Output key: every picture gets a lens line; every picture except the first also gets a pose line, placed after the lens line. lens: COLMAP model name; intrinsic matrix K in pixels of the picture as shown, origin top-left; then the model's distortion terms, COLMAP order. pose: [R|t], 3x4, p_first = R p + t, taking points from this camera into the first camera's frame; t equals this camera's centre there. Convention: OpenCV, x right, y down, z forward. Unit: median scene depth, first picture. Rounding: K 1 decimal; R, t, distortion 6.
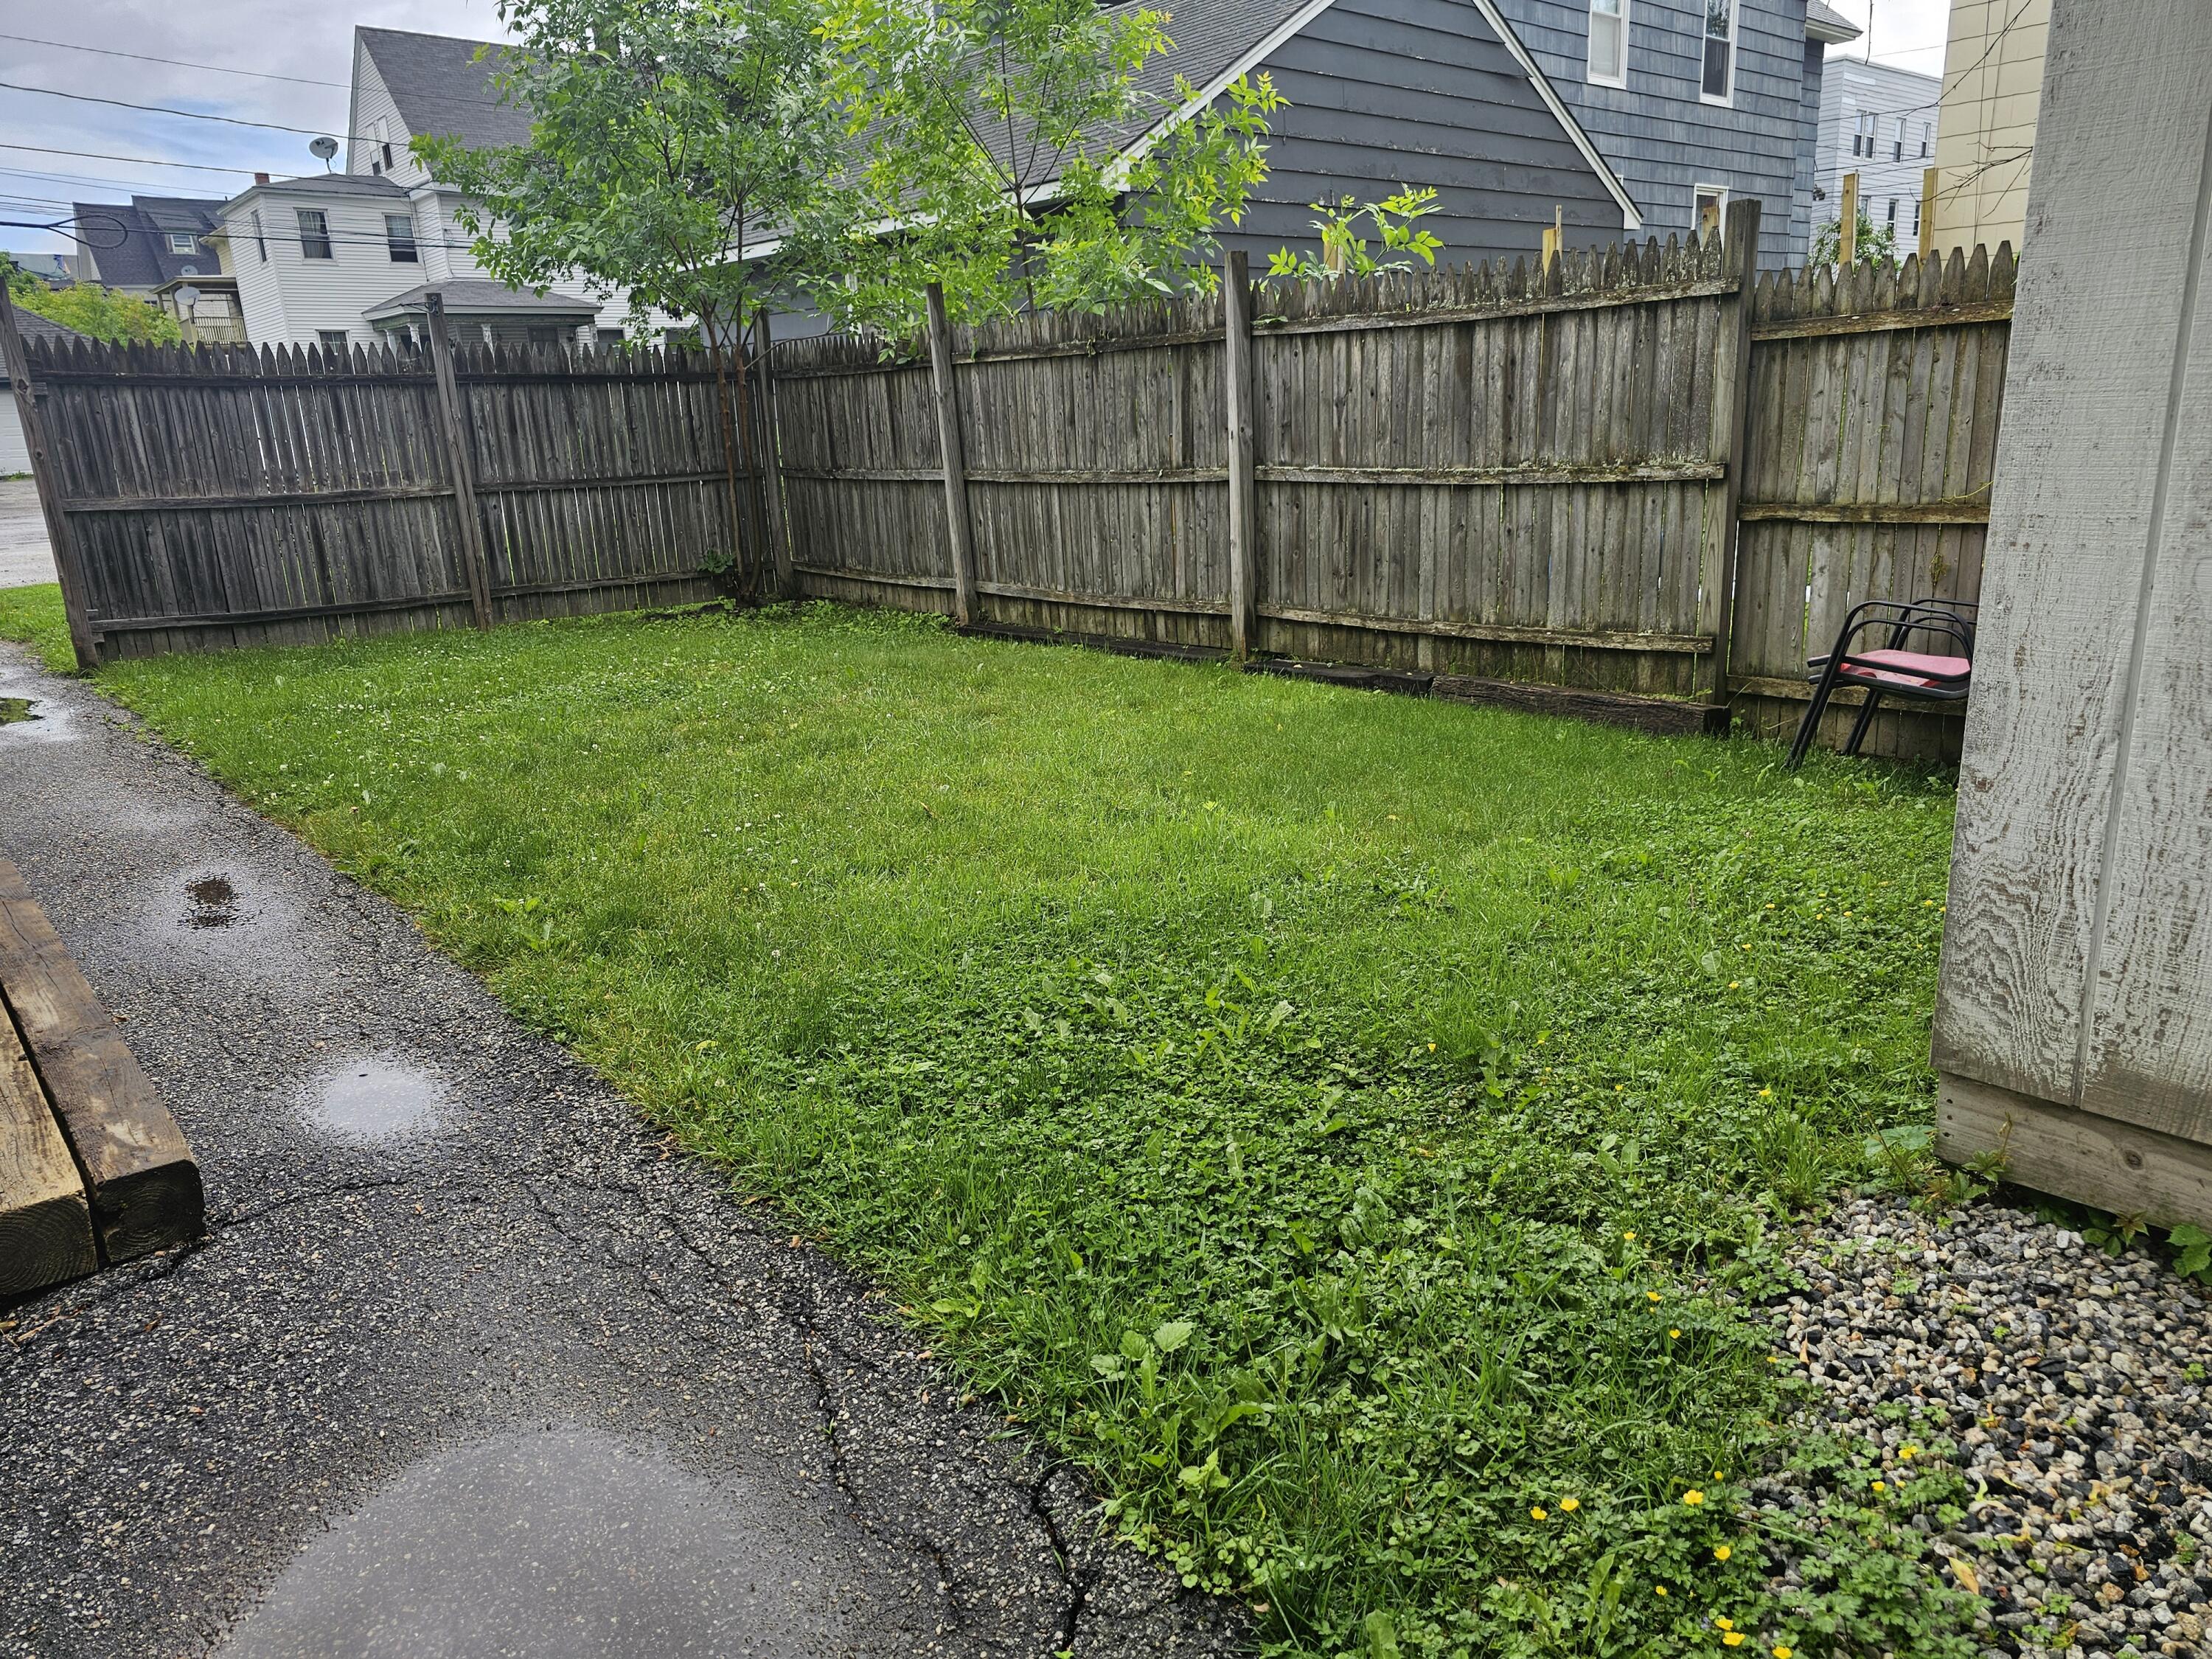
lens RADIAL K [[1498.2, 0, 1115.6], [0, 1498.2, 822.6], [0, 0, 1]] dist [0.021988, -0.004934]
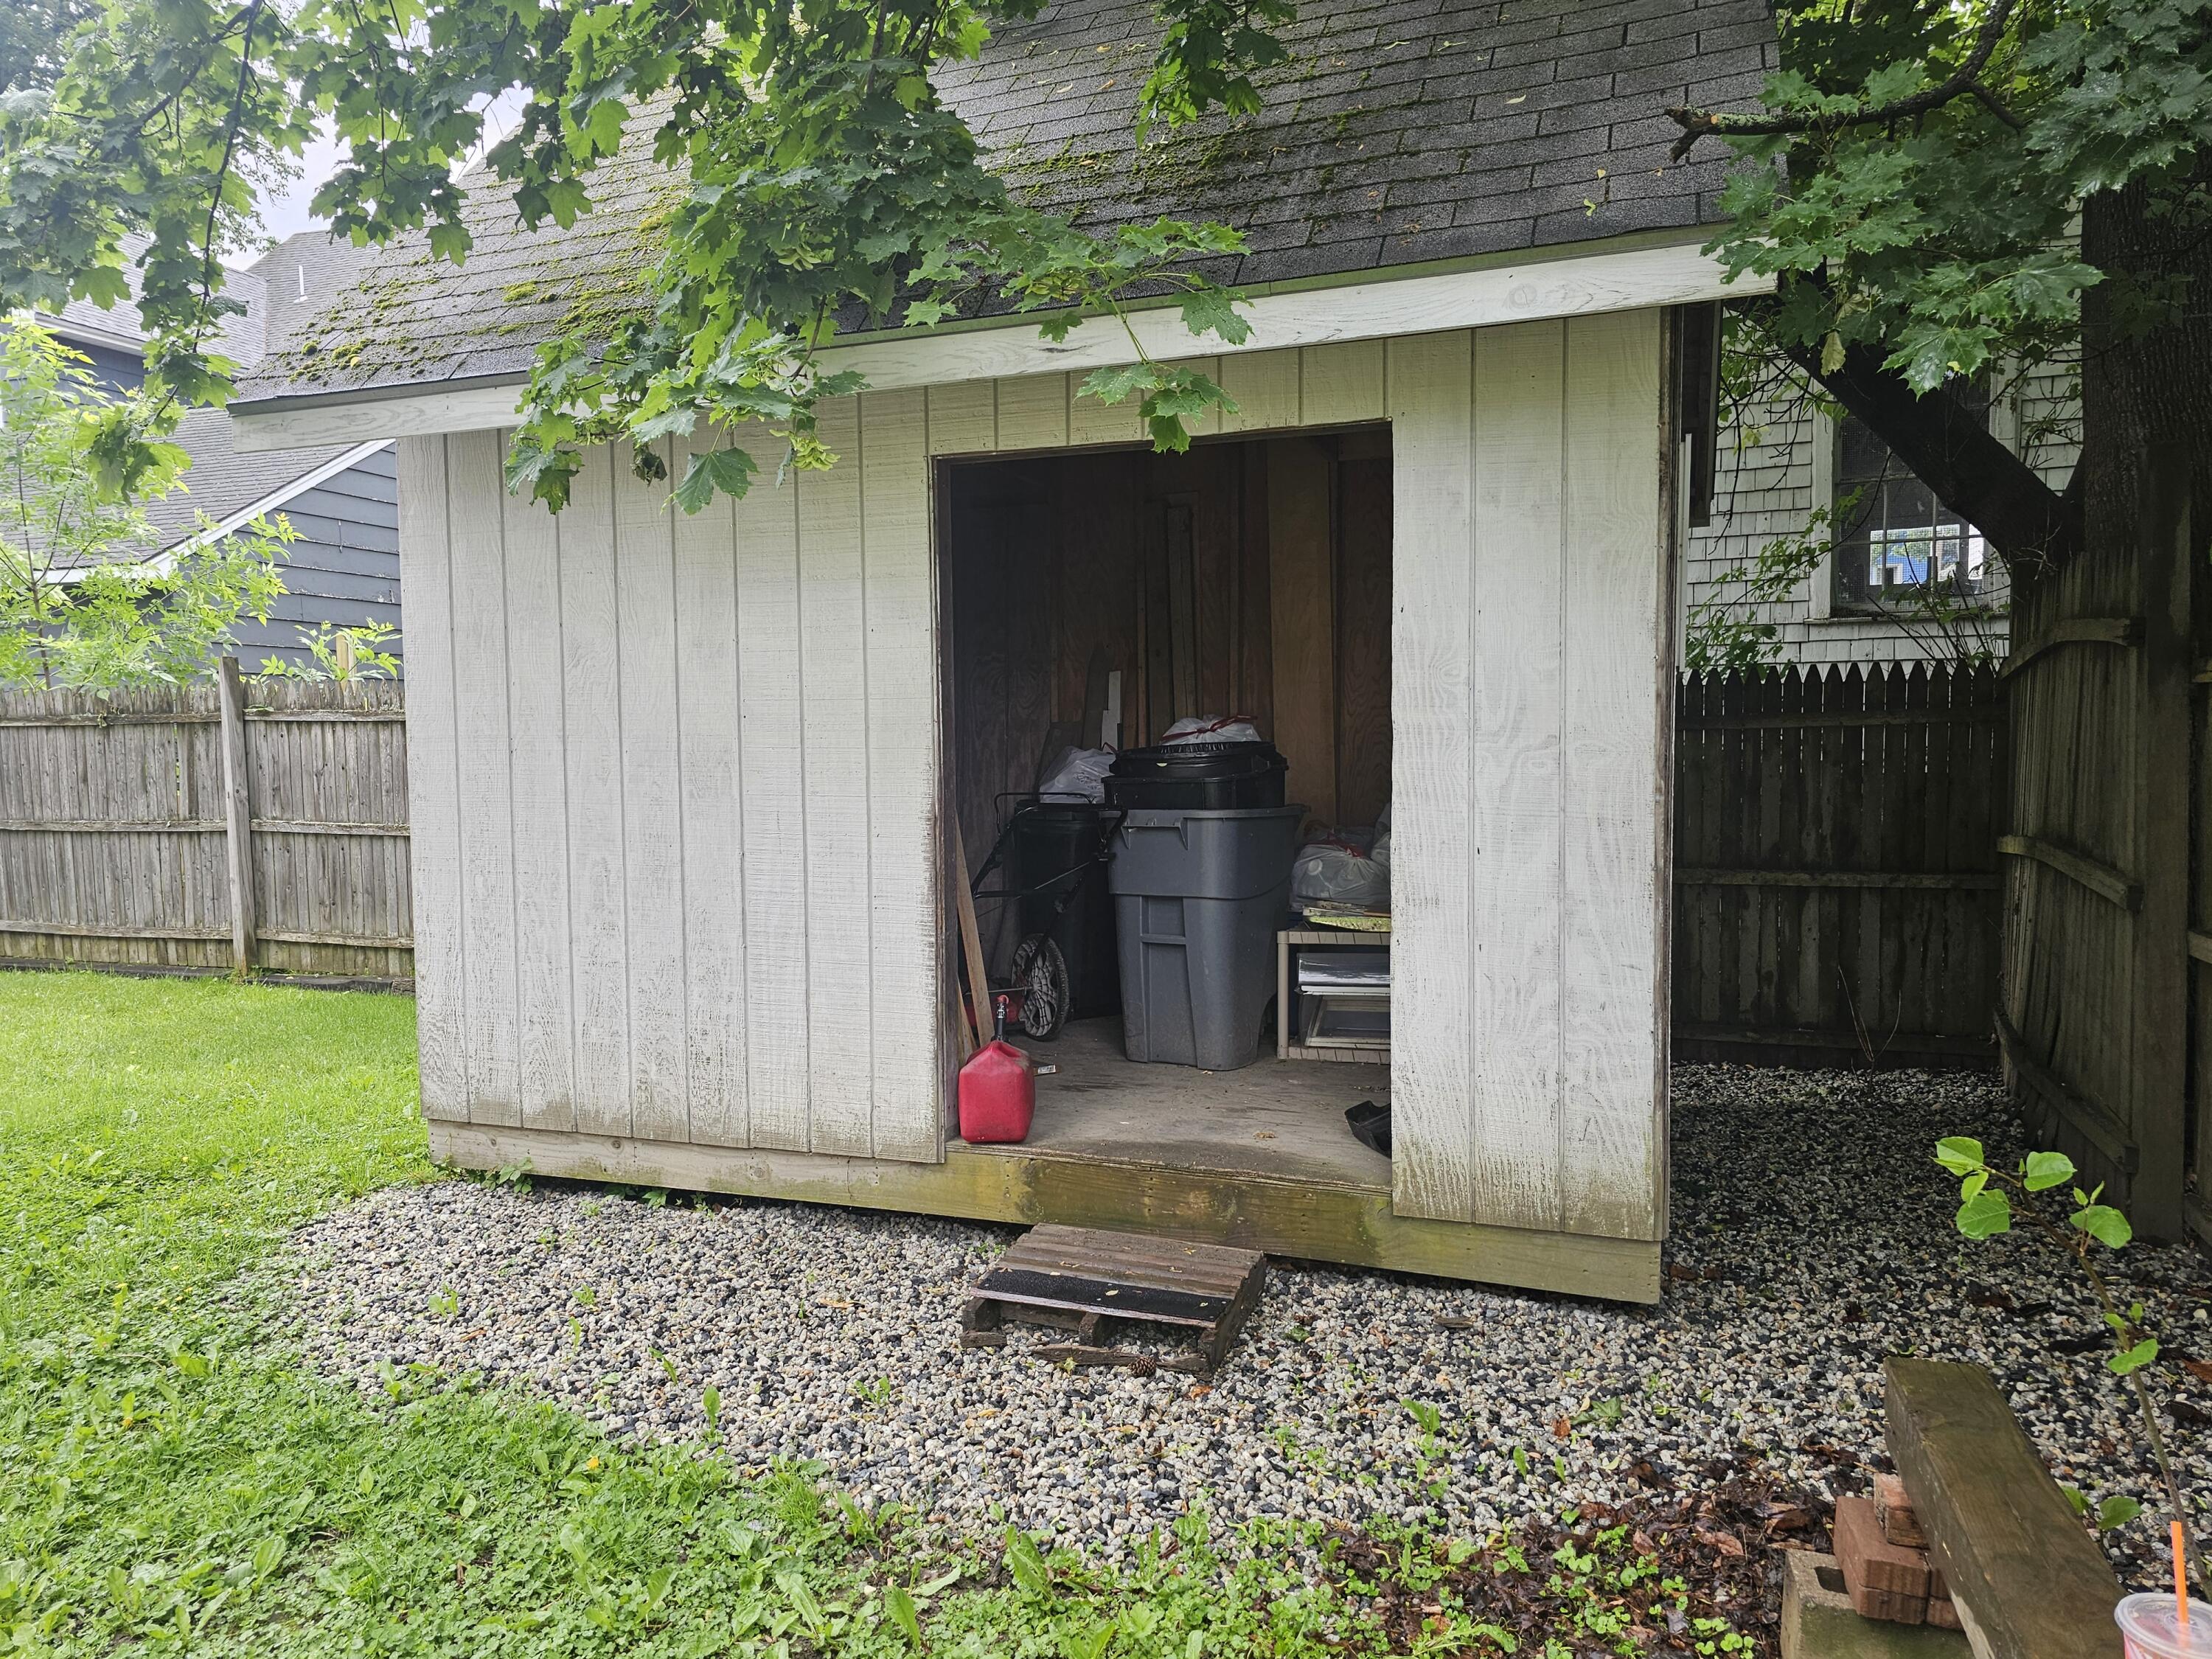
lens RADIAL K [[1498.2, 0, 1089.6], [0, 1498.2, 833.8], [0, 0, 1]] dist [0.021988, -0.004934]
pose [[0.879516, 0.002891, 0.475861, 0.106582], [0.099475, 0.976772, -0.189790, 0.078553], [-0.465357, 0.214260, 0.858799, -0.385050]]
